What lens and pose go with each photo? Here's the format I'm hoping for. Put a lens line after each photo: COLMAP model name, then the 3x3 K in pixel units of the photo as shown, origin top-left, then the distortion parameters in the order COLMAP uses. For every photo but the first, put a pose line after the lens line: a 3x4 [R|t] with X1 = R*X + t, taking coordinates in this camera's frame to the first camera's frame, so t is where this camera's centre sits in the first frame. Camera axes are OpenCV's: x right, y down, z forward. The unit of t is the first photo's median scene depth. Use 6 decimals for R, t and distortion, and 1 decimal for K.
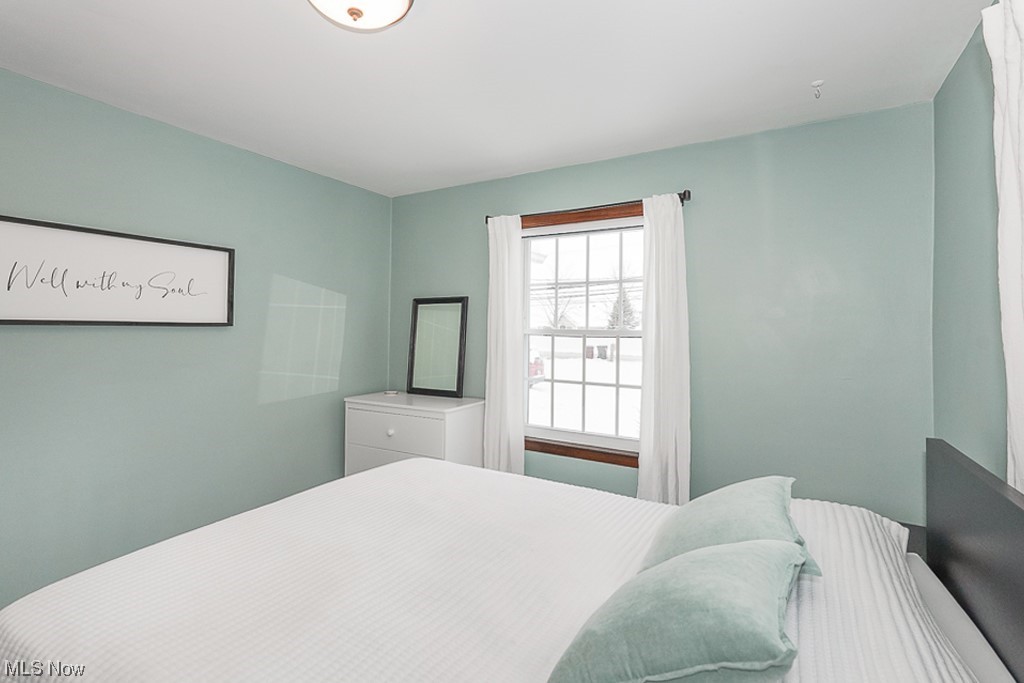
lens RADIAL K [[483.1, 0, 509.5], [0, 483.1, 317.2], [0, 0, 1]] dist [-0.002301, 0.011843]
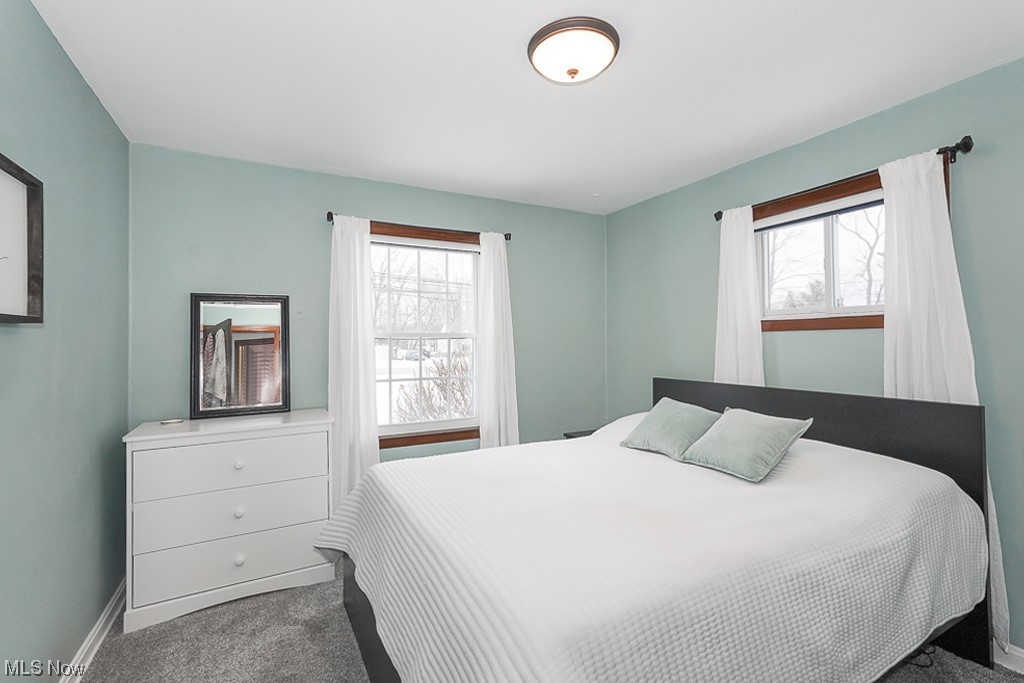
lens RADIAL K [[483.1, 0, 509.5], [0, 483.1, 317.2], [0, 0, 1]] dist [-0.002301, 0.011843]
pose [[0.505631, 0.030467, 0.862212, -0.702869], [-0.002294, 0.999420, -0.033970, 0.027575], [-0.862747, 0.015199, 0.505407, 0.233071]]
